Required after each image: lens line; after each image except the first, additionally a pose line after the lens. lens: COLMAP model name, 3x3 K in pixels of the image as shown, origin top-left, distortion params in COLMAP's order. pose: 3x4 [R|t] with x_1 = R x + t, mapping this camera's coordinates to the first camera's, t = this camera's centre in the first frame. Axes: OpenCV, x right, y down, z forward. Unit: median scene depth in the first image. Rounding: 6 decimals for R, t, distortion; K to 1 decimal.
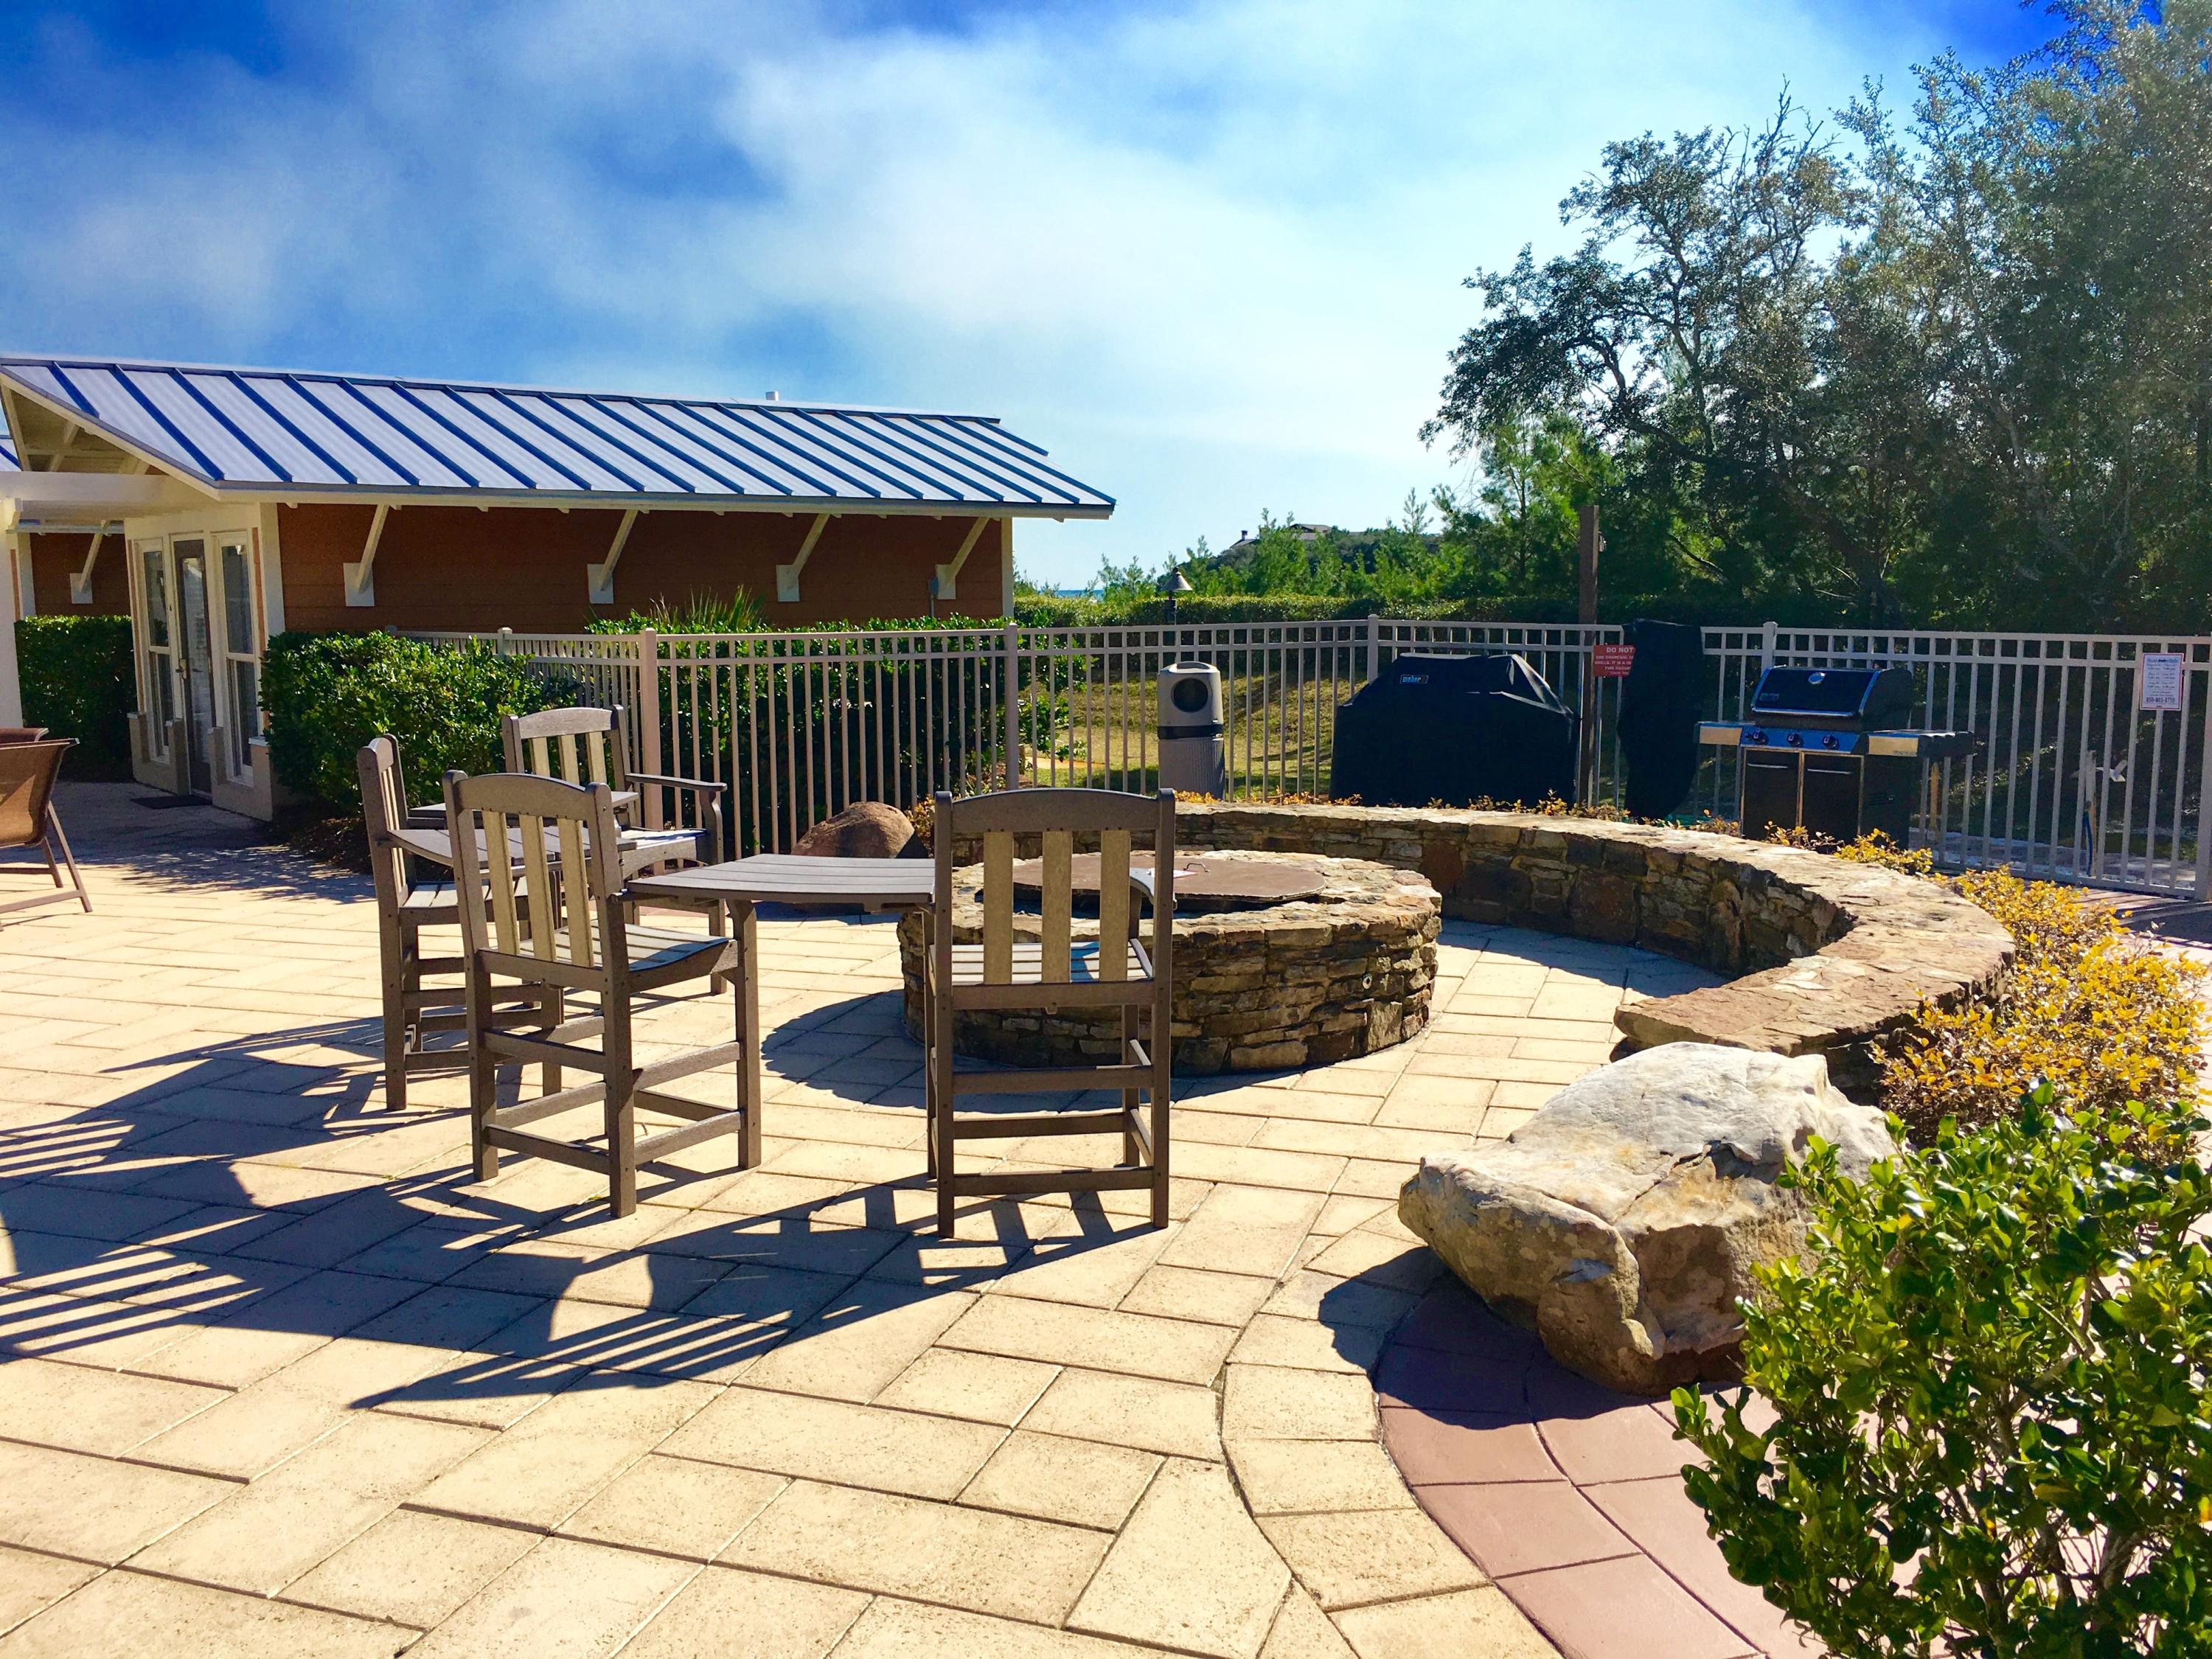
lens RADIAL K [[1879.0, 0, 1096.8], [0, 1879.0, 821.6], [0, 0, 1]] dist [0.085454, -0.105381]
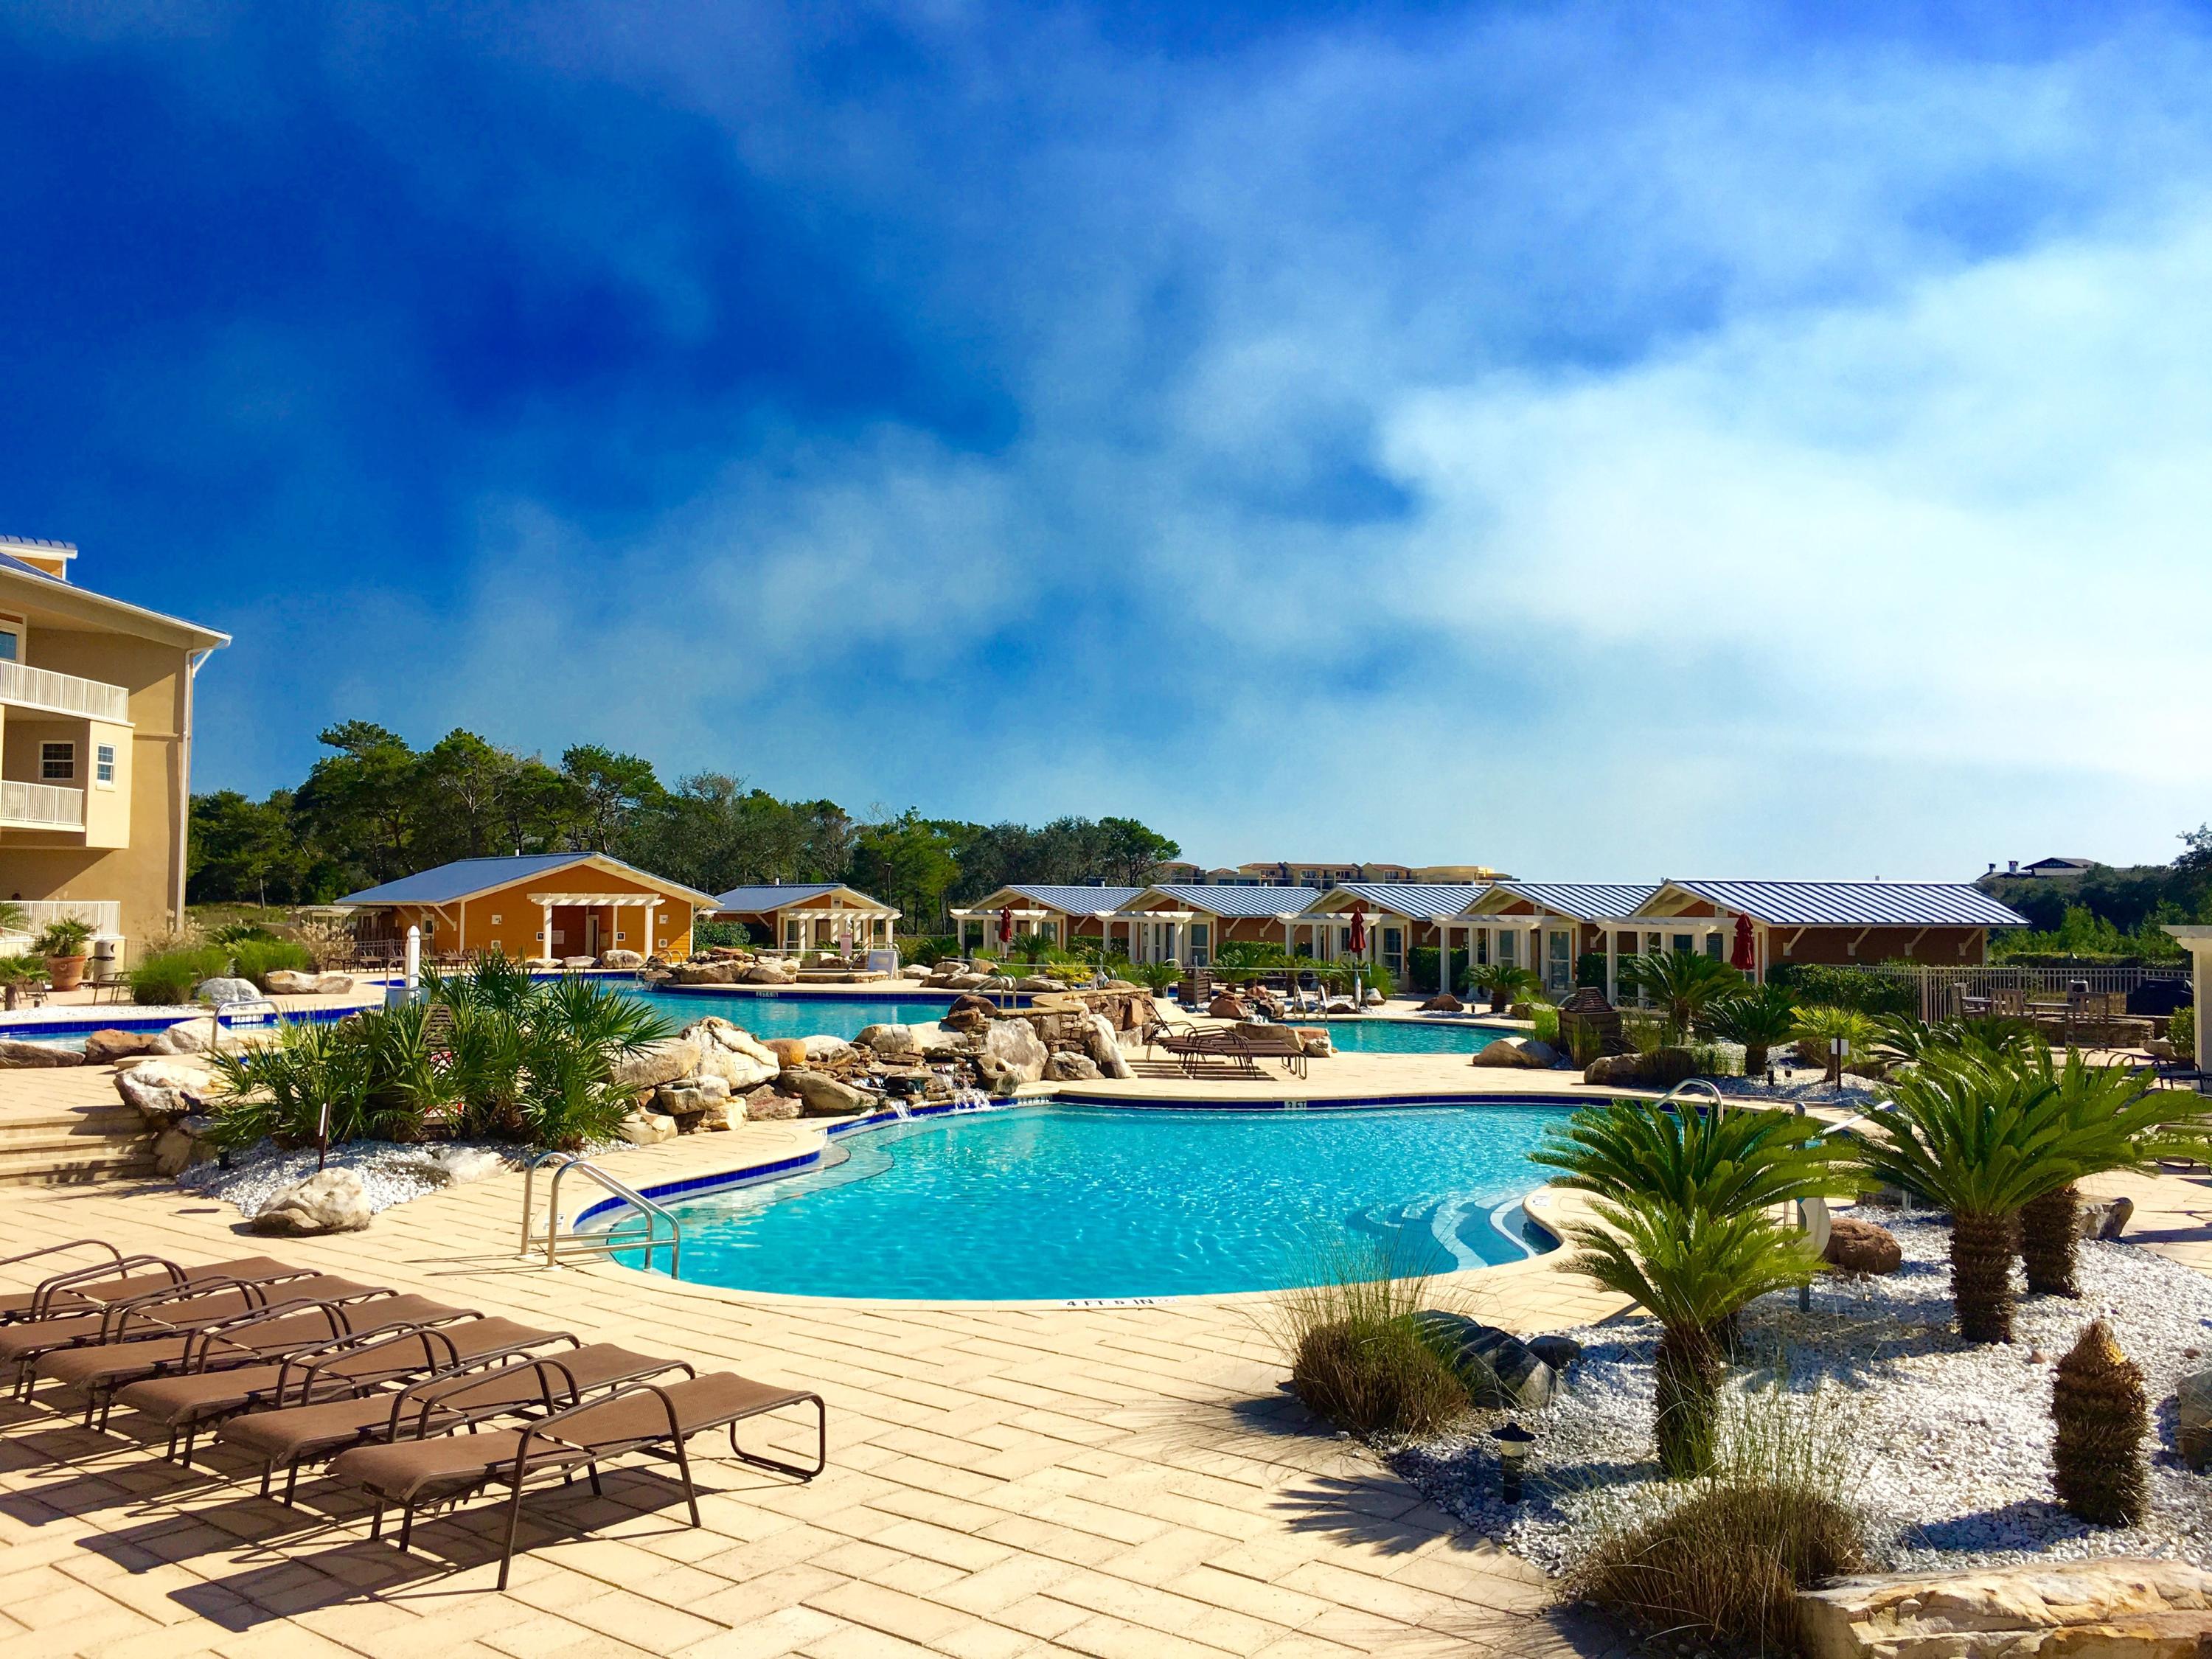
lens RADIAL K [[1879.0, 0, 1096.8], [0, 1879.0, 821.6], [0, 0, 1]] dist [0.085454, -0.105381]
pose [[0.936885, -0.000223, -0.349638, -0.265432], [-0.058826, 0.985644, -0.158259, 0.185025], [0.344654, 0.168838, 0.923422, -1.856187]]
